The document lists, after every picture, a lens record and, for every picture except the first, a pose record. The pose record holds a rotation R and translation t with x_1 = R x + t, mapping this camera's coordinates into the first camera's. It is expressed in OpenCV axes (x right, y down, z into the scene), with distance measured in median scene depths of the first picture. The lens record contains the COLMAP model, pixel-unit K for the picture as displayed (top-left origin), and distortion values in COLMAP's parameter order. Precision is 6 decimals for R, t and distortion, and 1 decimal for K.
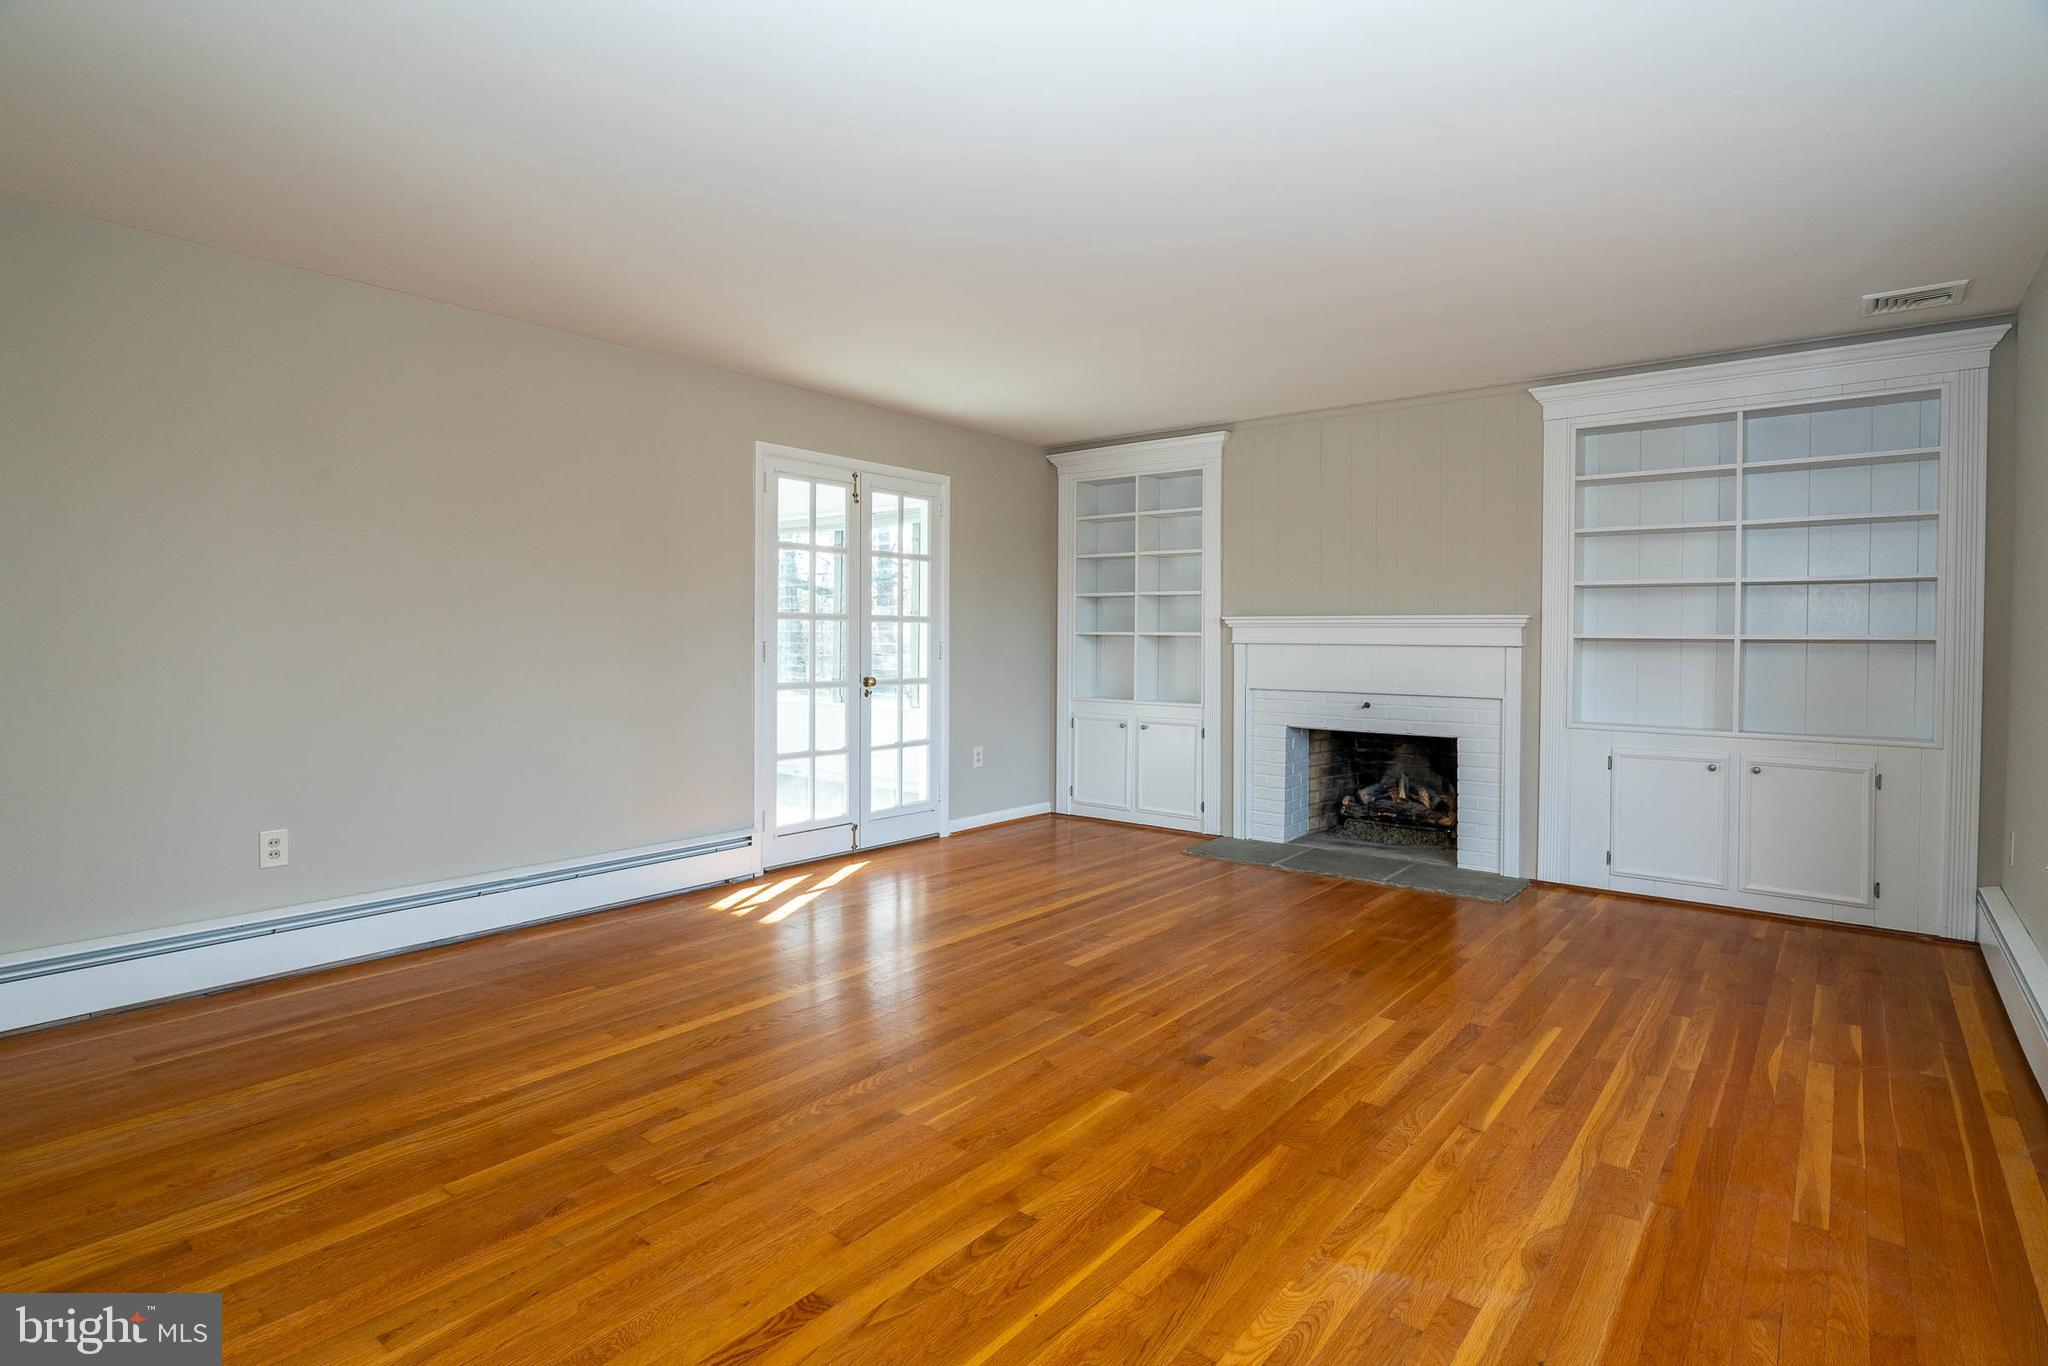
lens RADIAL K [[1016.3, 0, 1003.3], [0, 1016.3, 654.8], [0, 0, 1]] dist [-0.005946, 0.000156]
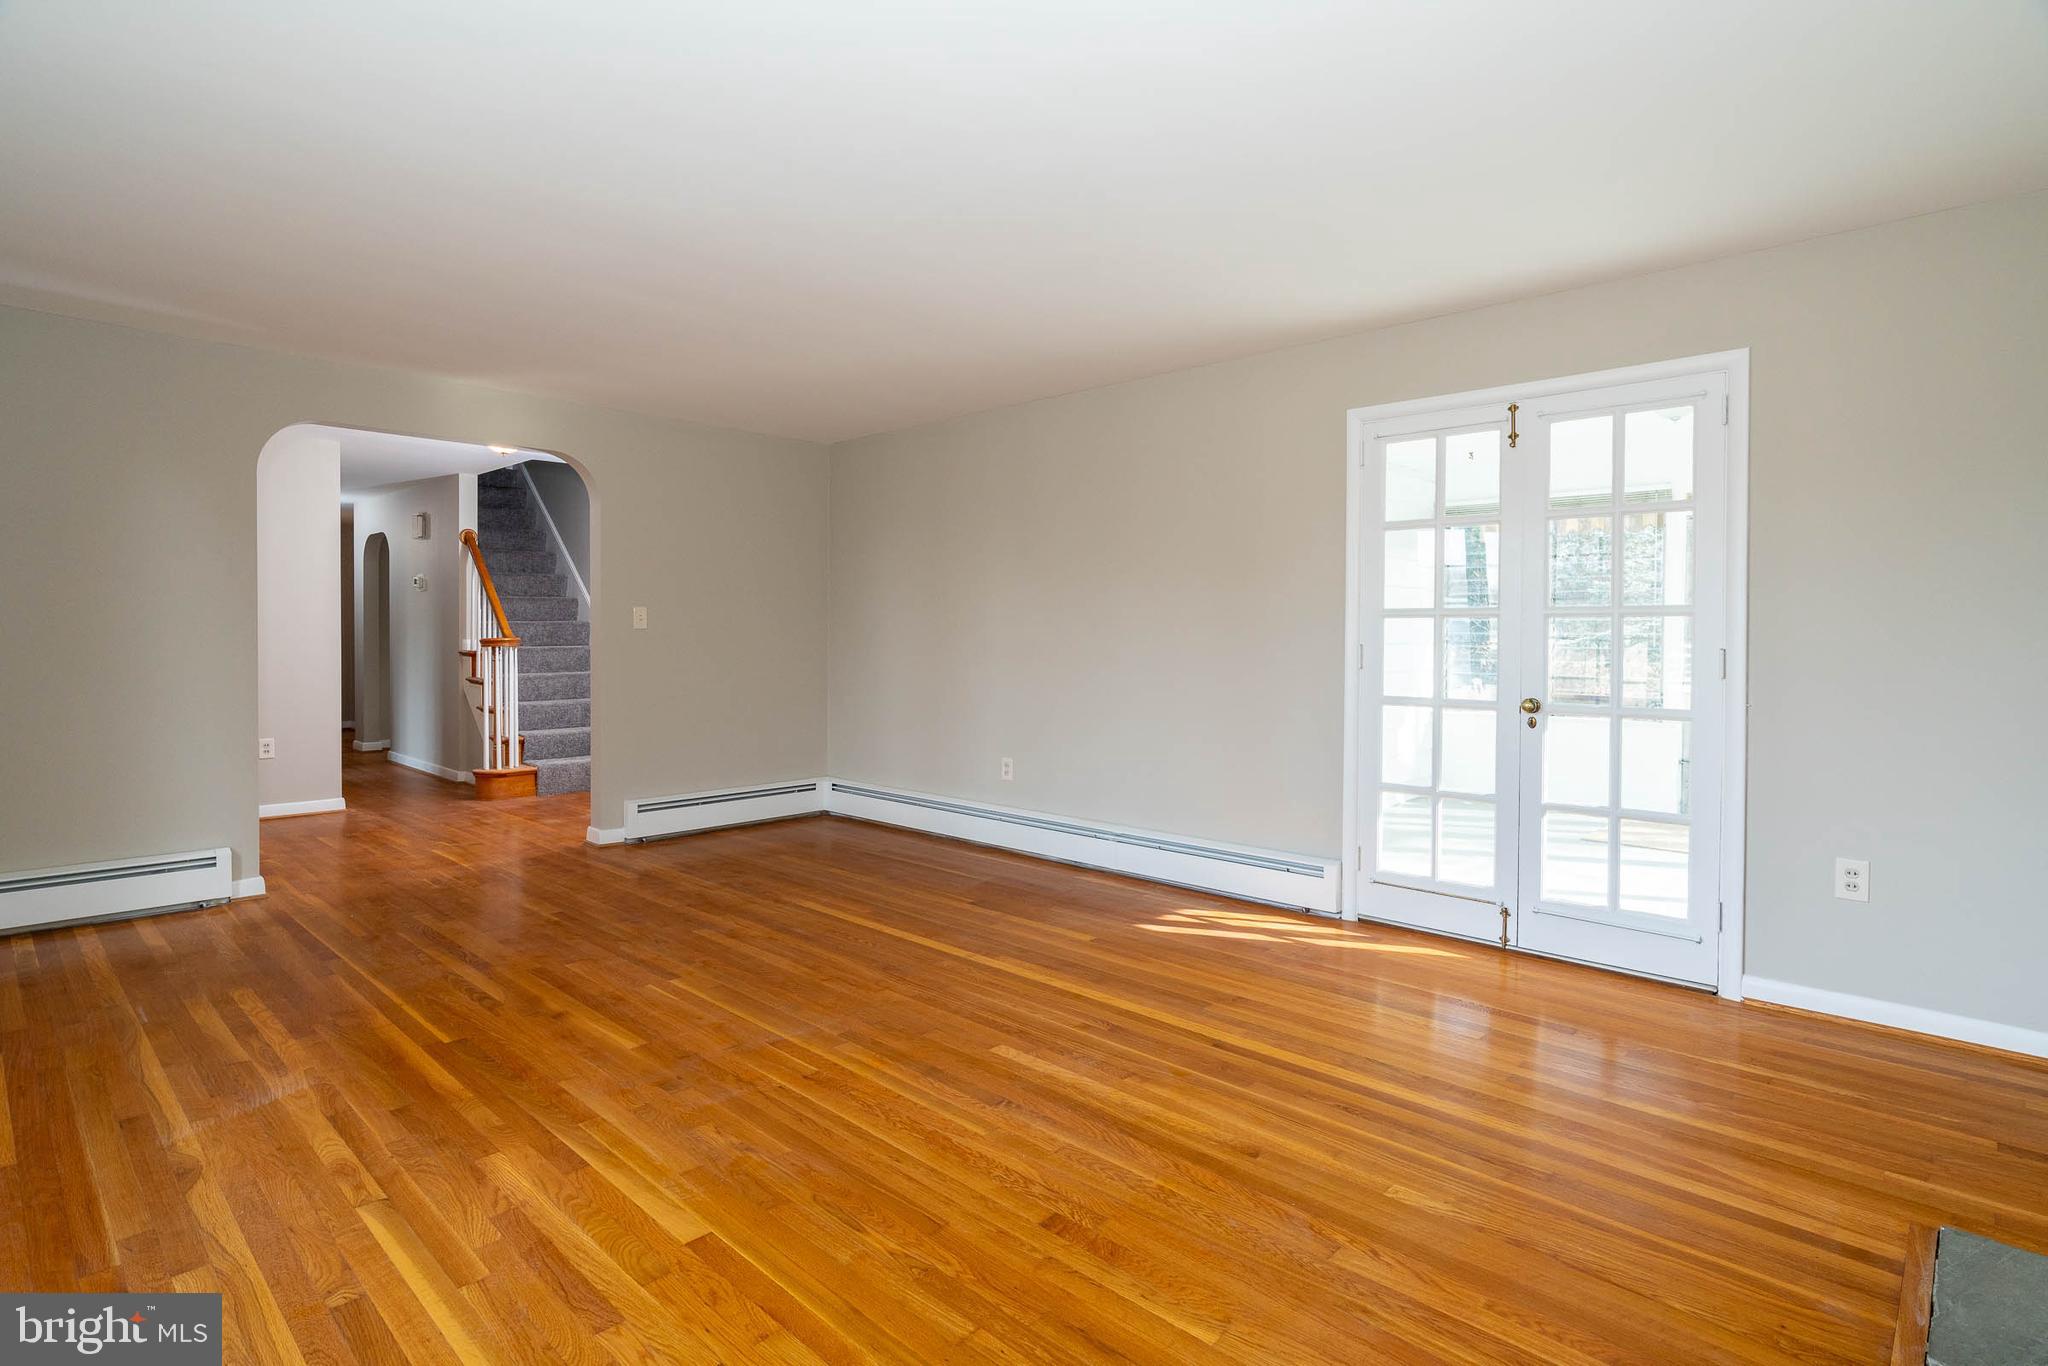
lens RADIAL K [[1017.6, 0, 1026.2], [0, 1017.6, 648.9], [0, 0, 1]] dist [-0.001215, 0.000422]
pose [[-0.060536, 0.006105, -0.998147, 0.615362], [-0.022473, 0.999719, 0.007477, -0.009577], [0.997913, 0.022884, -0.060382, 0.763991]]
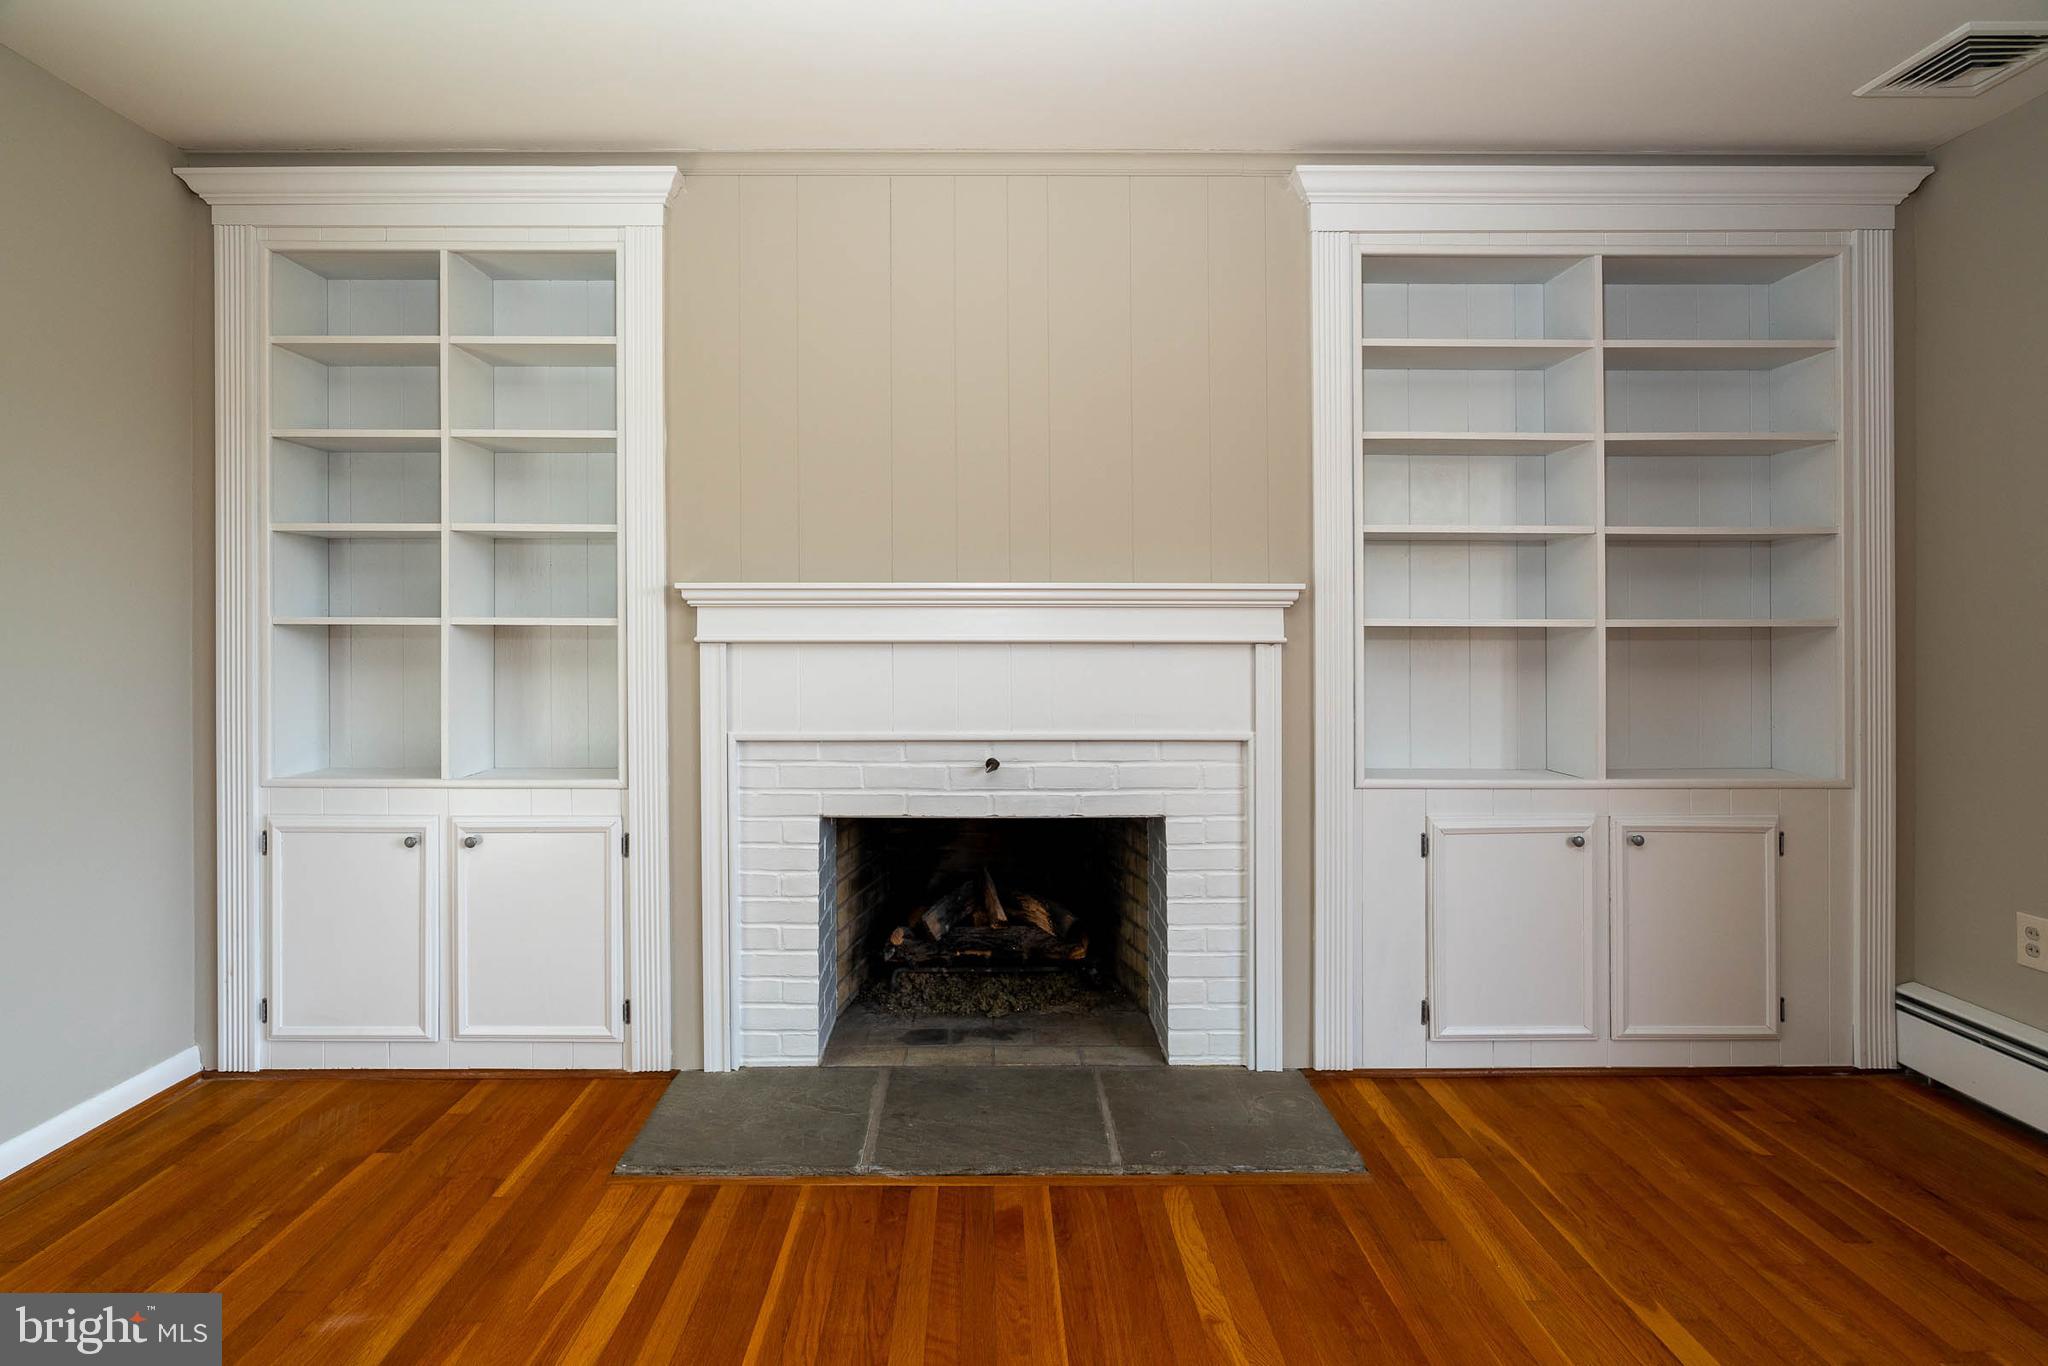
lens RADIAL K [[1048.2, 0, 992.9], [0, 1048.2, 630.5], [0, 0, 1]] dist [-0.003159, 0.000586]
pose [[0.769801, -0.008078, 0.638233, 0.033778], [0.017328, 0.999816, -0.008245, -0.012447], [-0.638049, 0.017406, 0.769799, 0.646391]]
